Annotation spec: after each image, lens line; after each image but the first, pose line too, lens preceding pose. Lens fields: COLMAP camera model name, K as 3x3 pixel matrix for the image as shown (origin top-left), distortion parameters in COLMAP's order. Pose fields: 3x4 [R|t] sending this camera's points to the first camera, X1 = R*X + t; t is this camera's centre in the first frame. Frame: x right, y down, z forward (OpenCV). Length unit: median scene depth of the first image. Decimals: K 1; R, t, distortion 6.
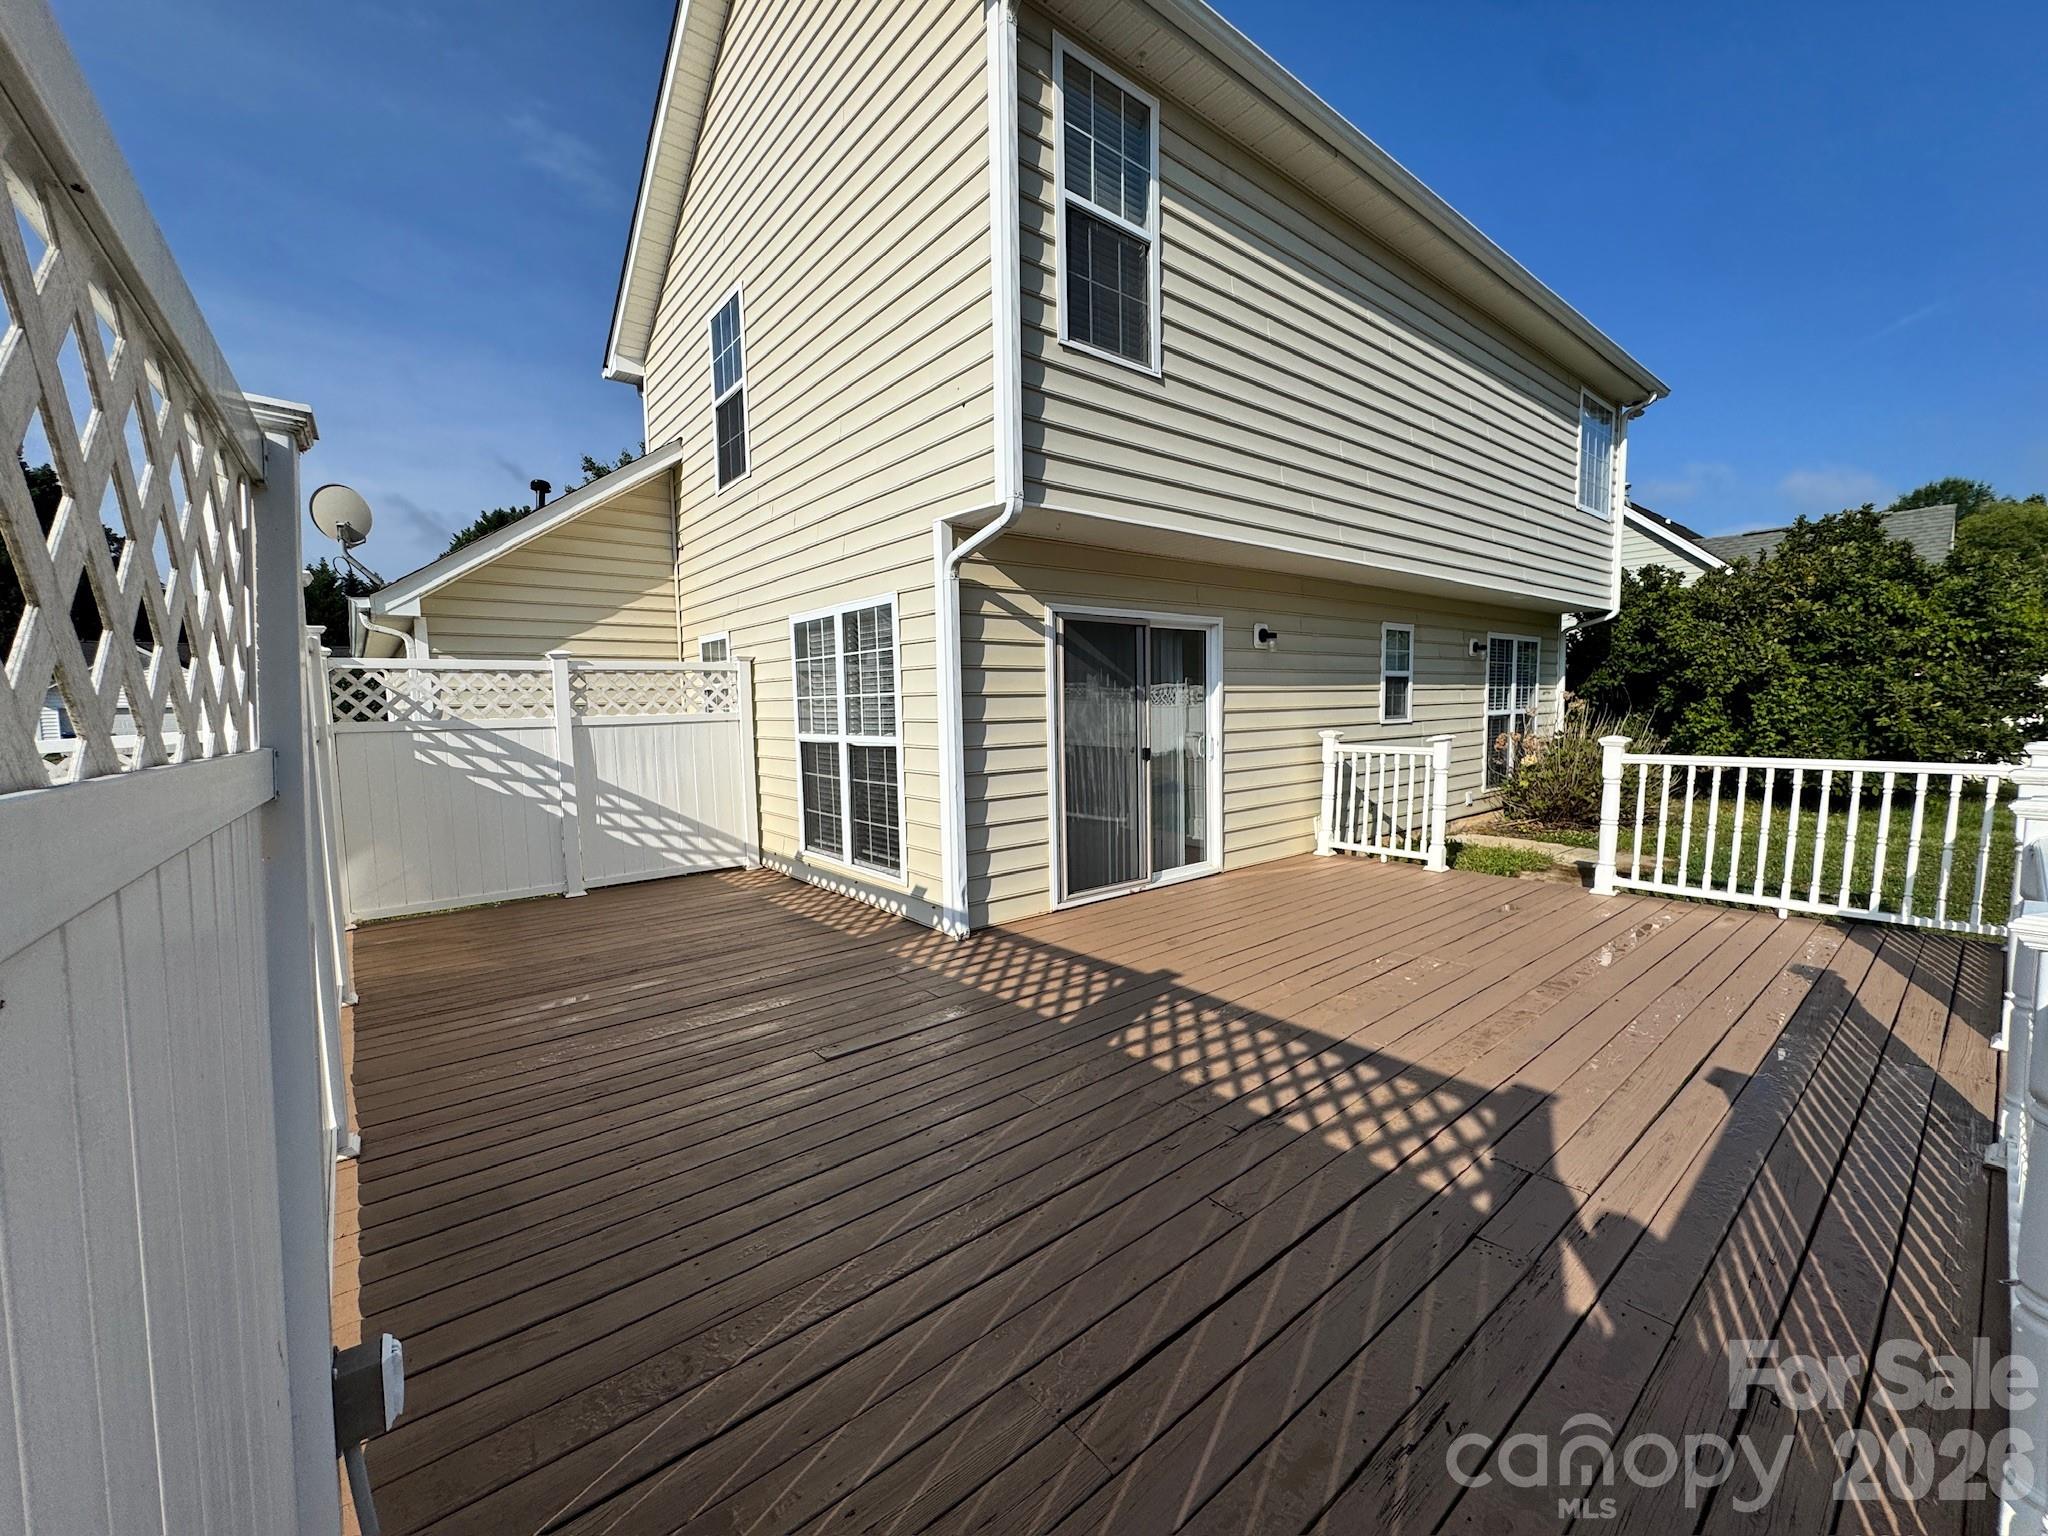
lens RADIAL K [[818.7, 0, 1022.4], [0, 818.7, 770.4], [0, 0, 1]] dist [-0.002736, -0.000362]
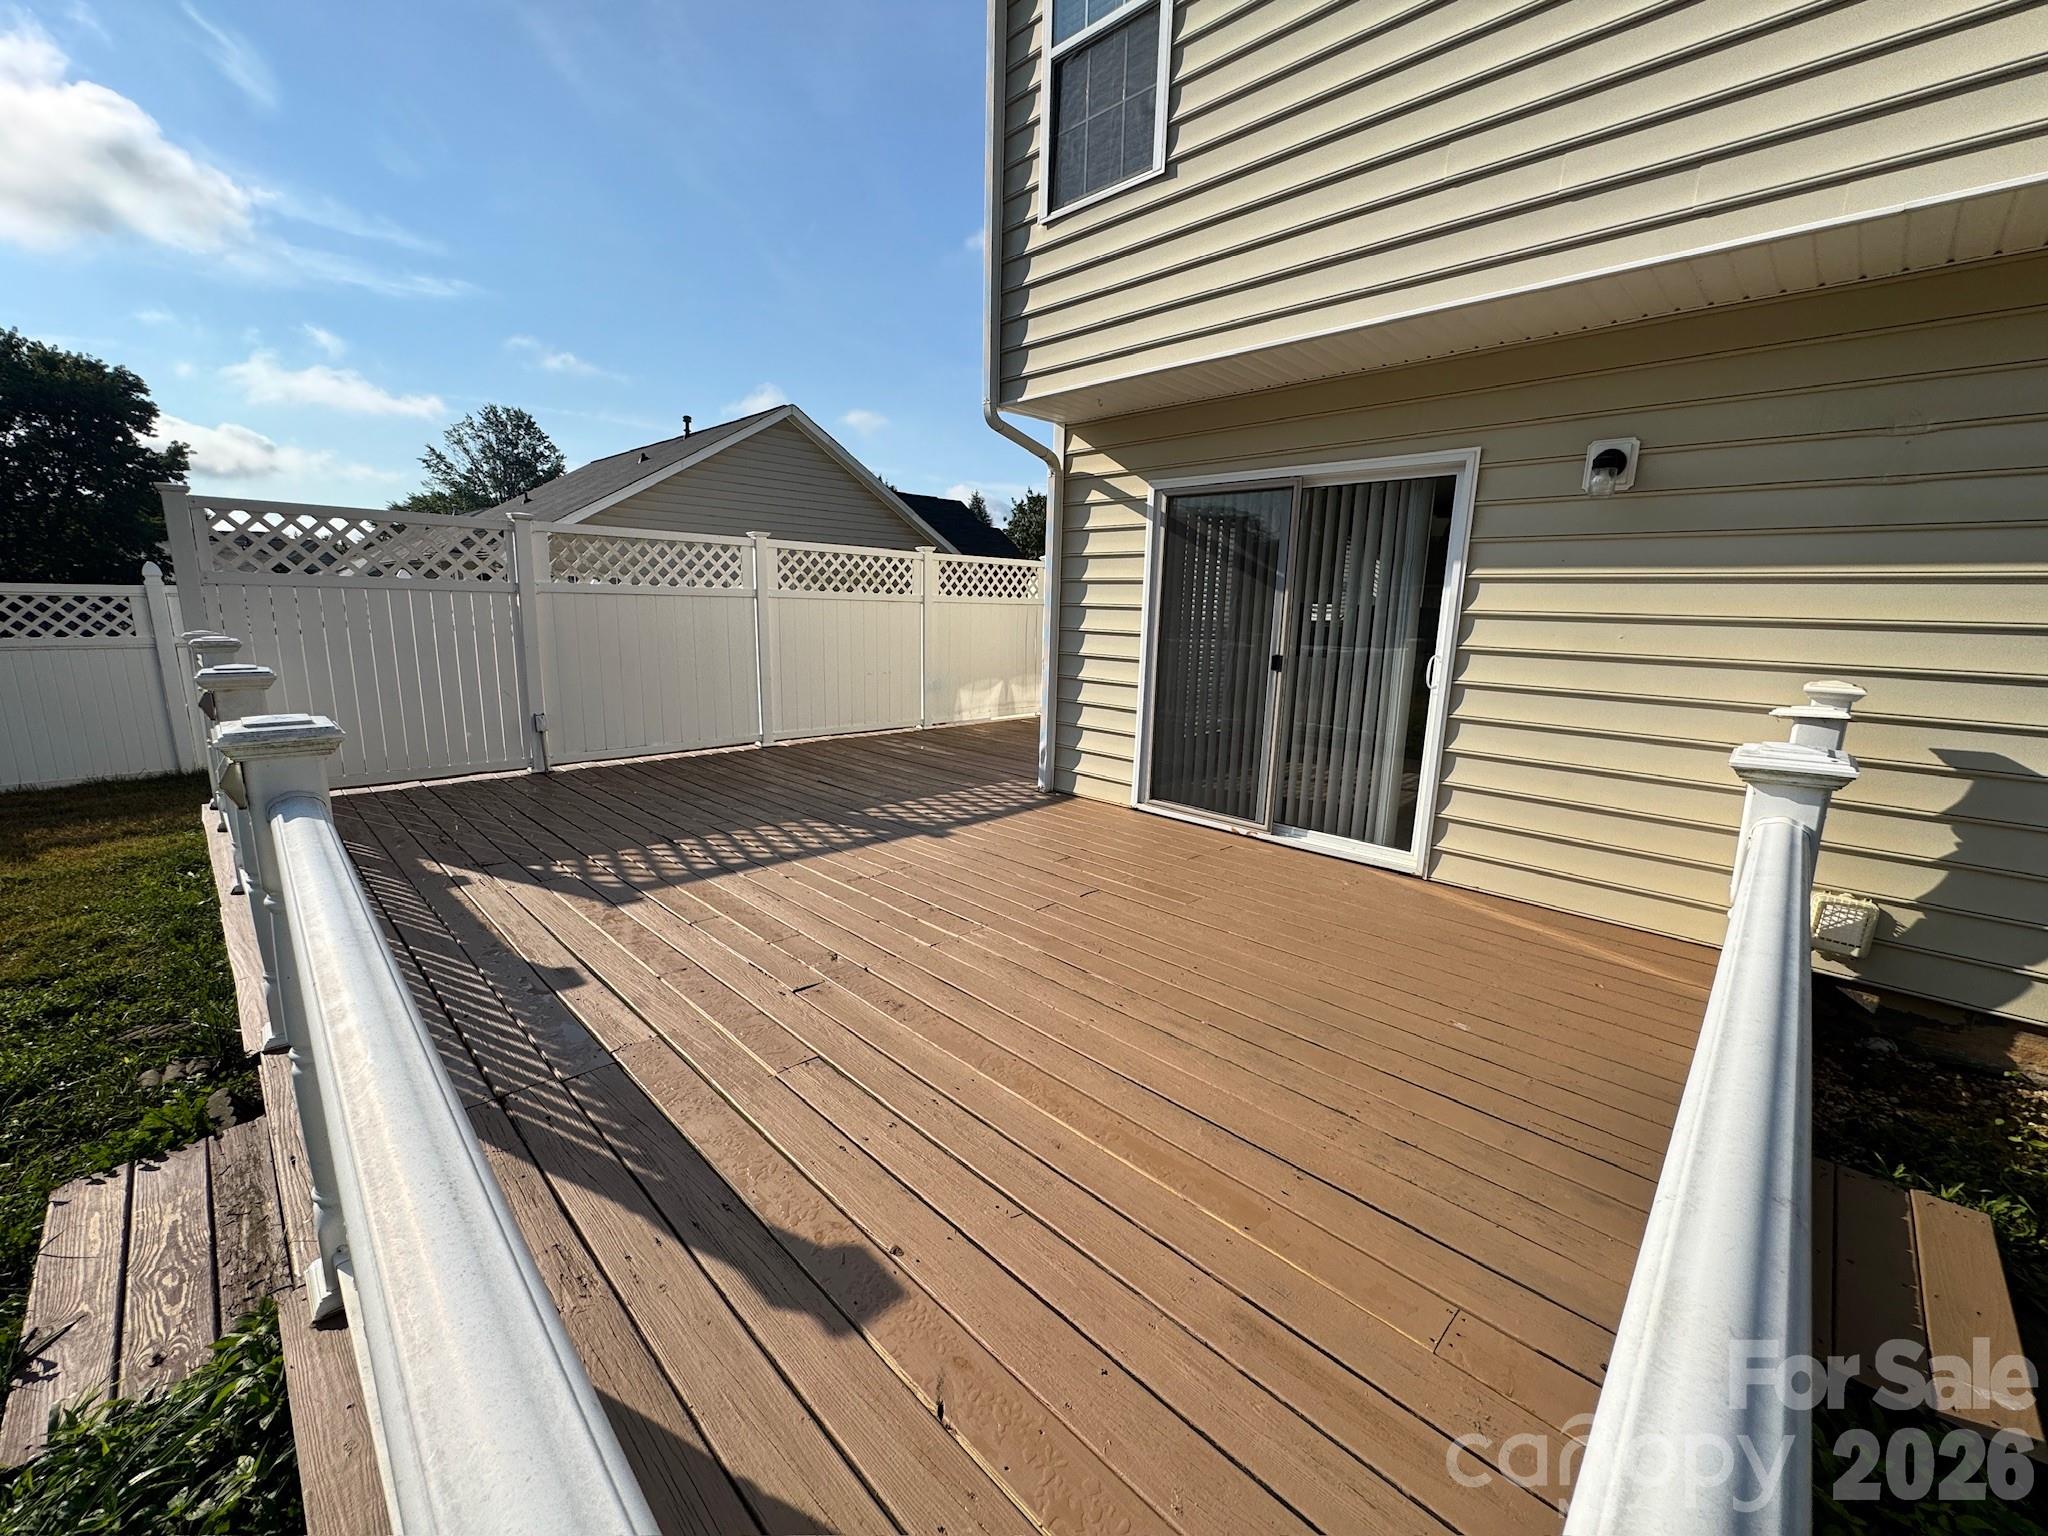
lens RADIAL K [[818.7, 0, 1021.4], [0, 818.7, 767.0], [0, 0, 1]] dist [-0.002736, -0.000362]
pose [[0.095697, 0.218702, -0.971088, 1.130636], [-0.107034, 0.972170, 0.208398, -0.076096], [0.989639, 0.083996, 0.116442, 0.883379]]
